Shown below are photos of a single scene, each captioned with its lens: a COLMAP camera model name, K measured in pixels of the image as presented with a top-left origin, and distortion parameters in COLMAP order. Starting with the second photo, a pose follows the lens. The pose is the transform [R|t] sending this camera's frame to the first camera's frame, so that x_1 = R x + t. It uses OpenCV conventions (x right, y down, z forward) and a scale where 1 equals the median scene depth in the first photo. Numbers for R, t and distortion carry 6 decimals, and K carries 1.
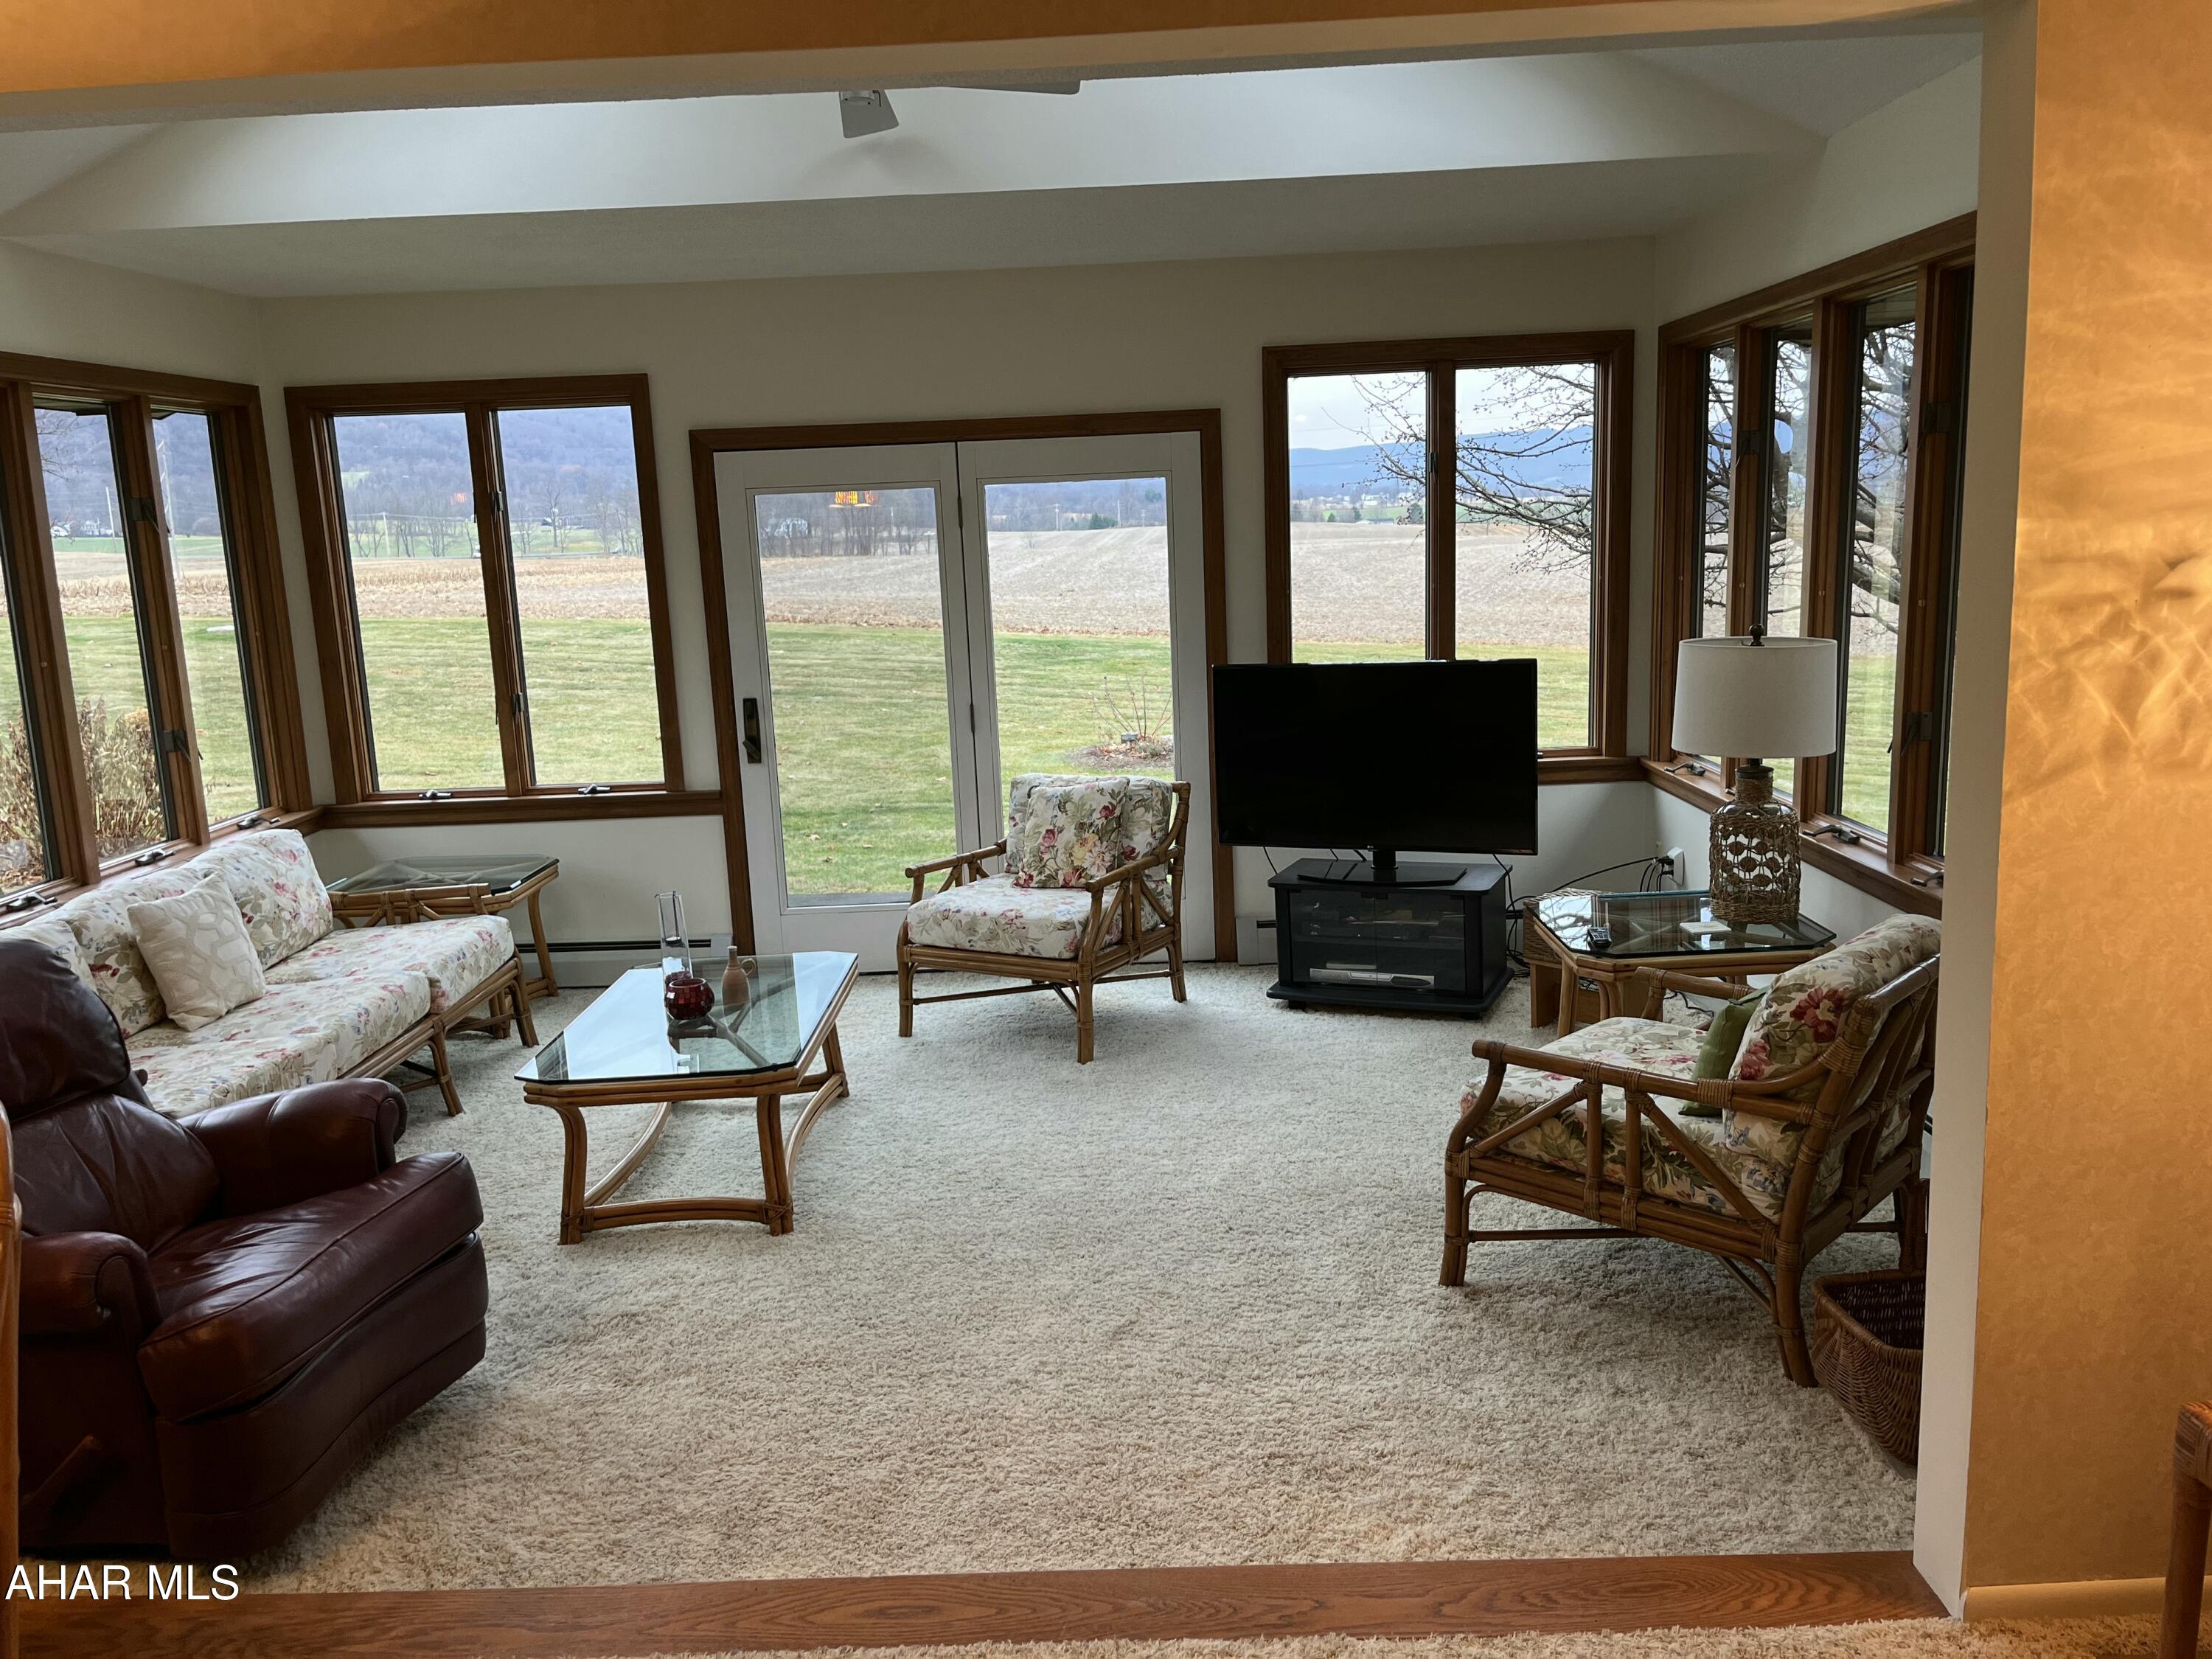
lens RADIAL K [[1667.9, 0, 1075.7], [0, 1667.9, 824.2], [0, 0, 1]] dist [0.077832, -0.093783]
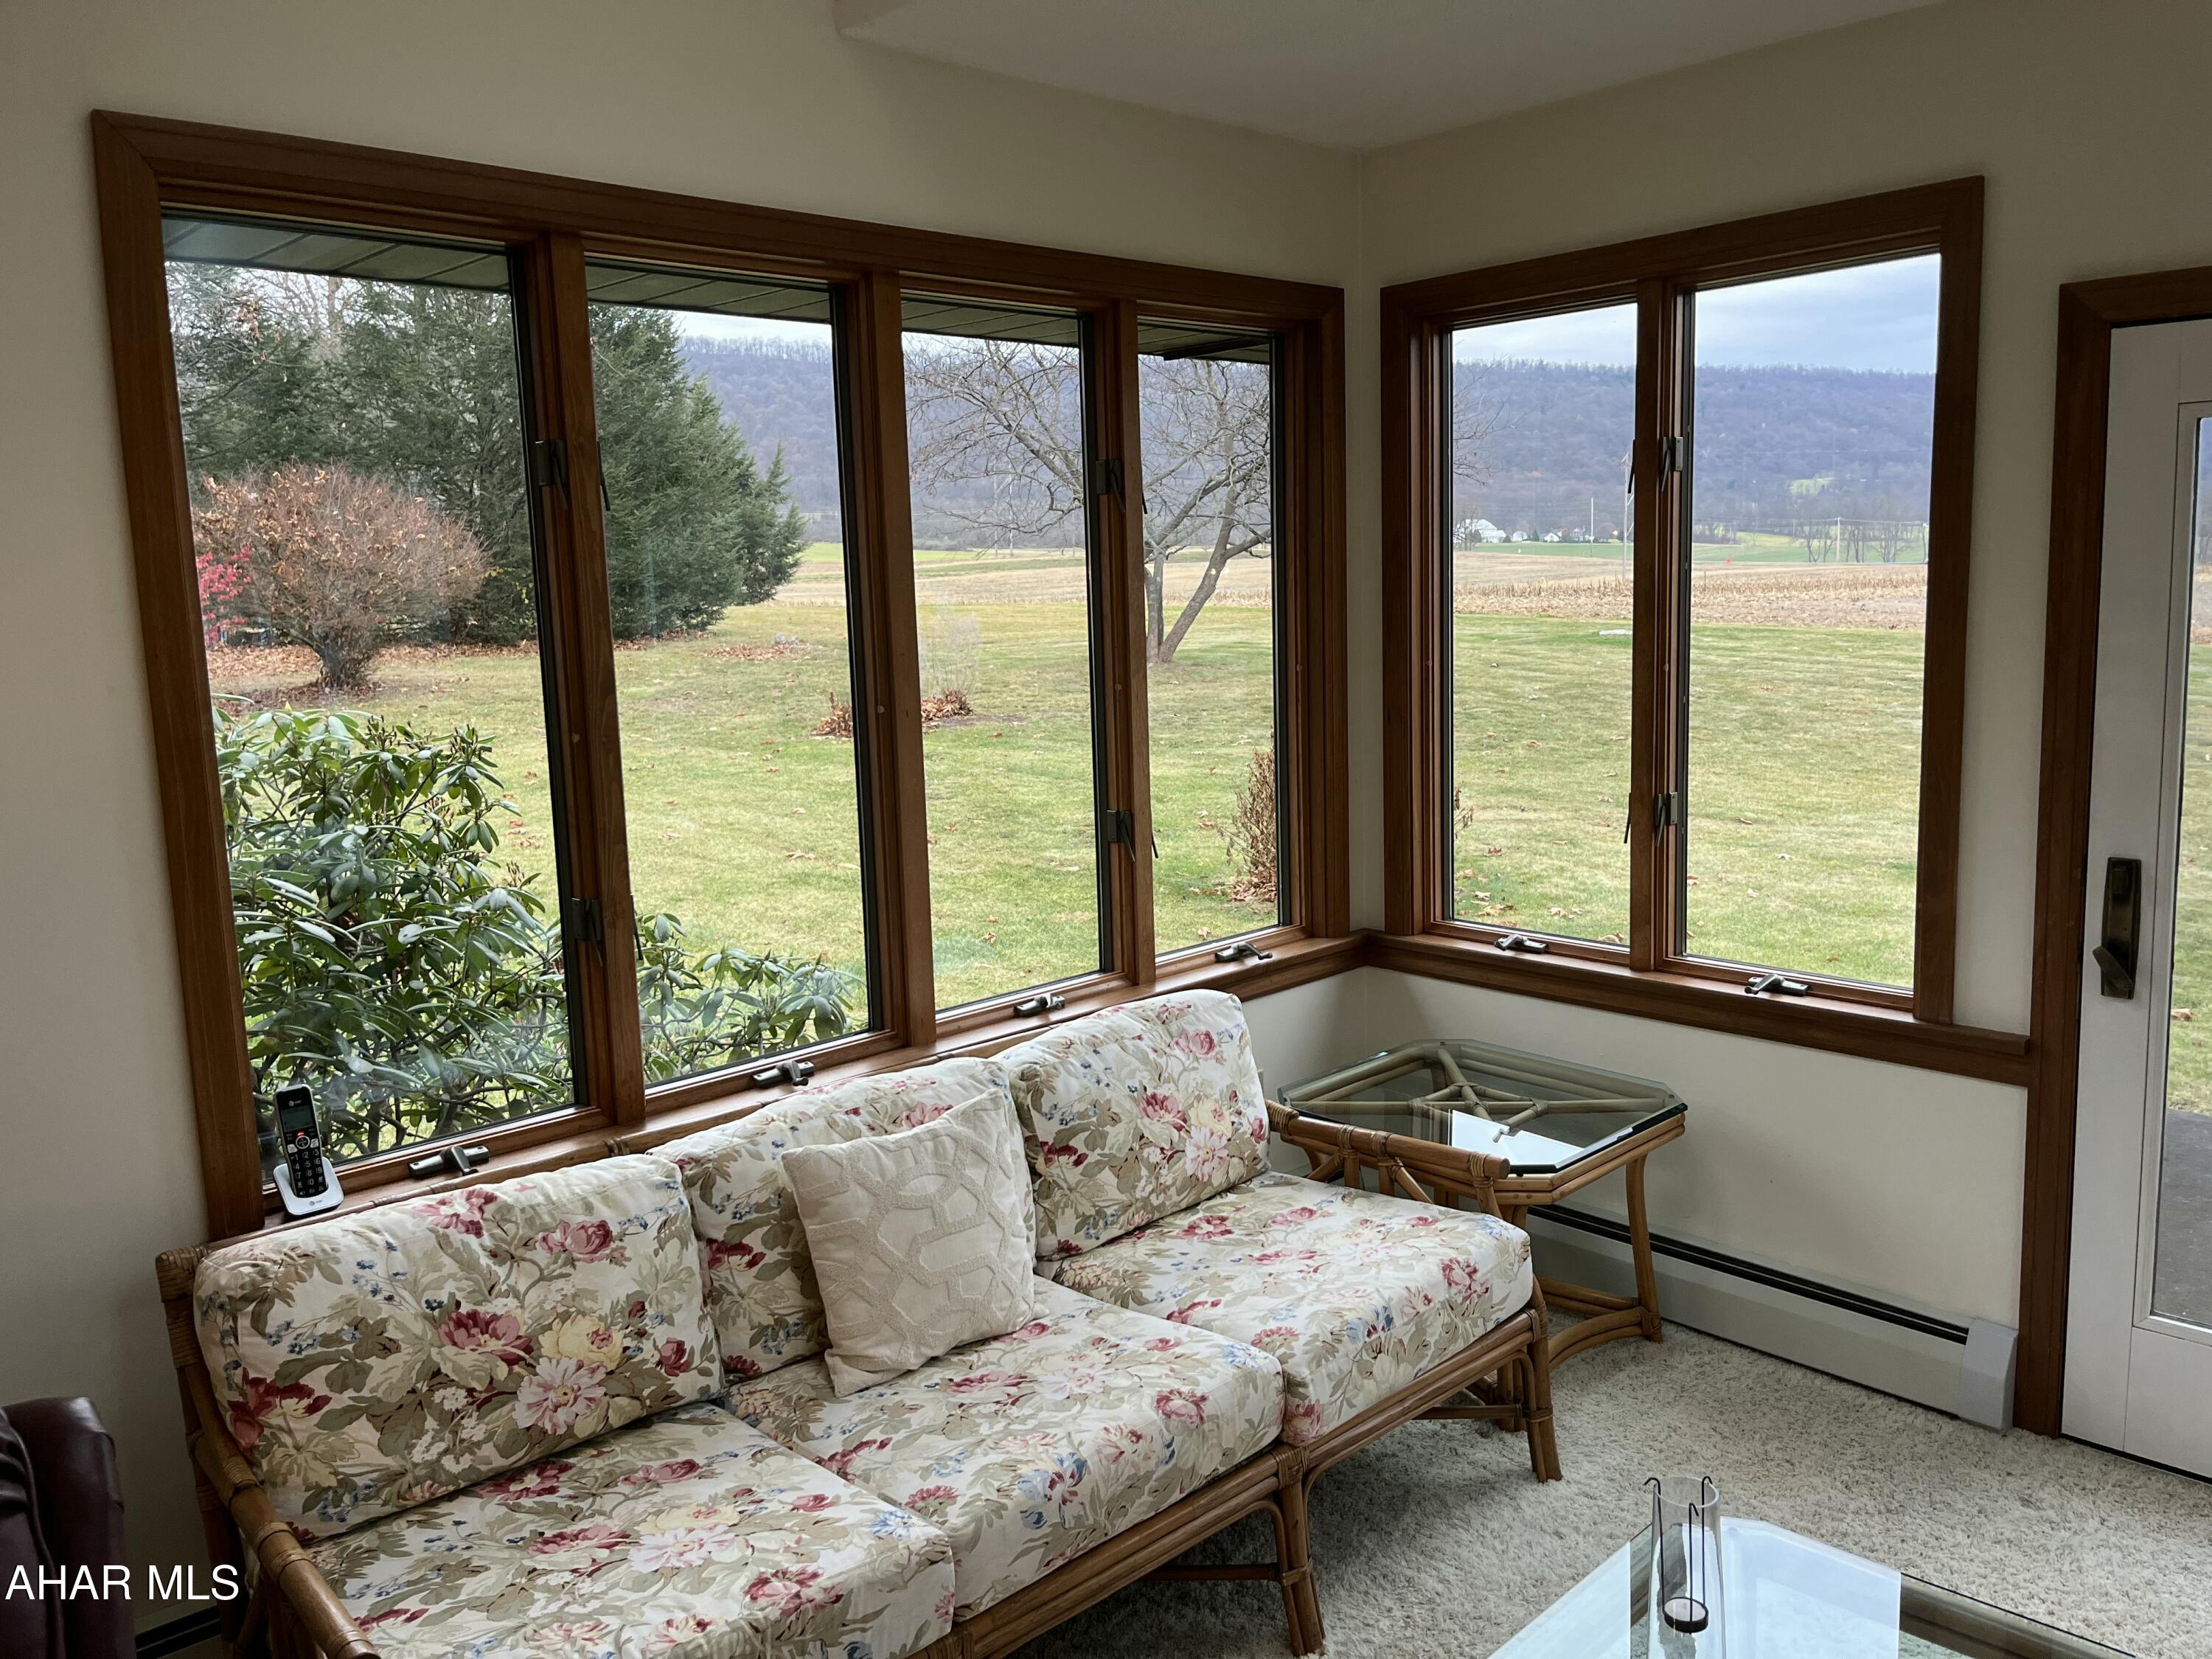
lens RADIAL K [[1661.3, 0, 1106.0], [0, 1661.3, 829.5], [0, 0, 1]] dist [0.095032, -0.178570]
pose [[0.705685, 0.121496, -0.698031, -0.083140], [-0.121001, 0.991381, 0.050227, -0.084518], [0.698117, 0.049018, 0.714304, 0.553444]]
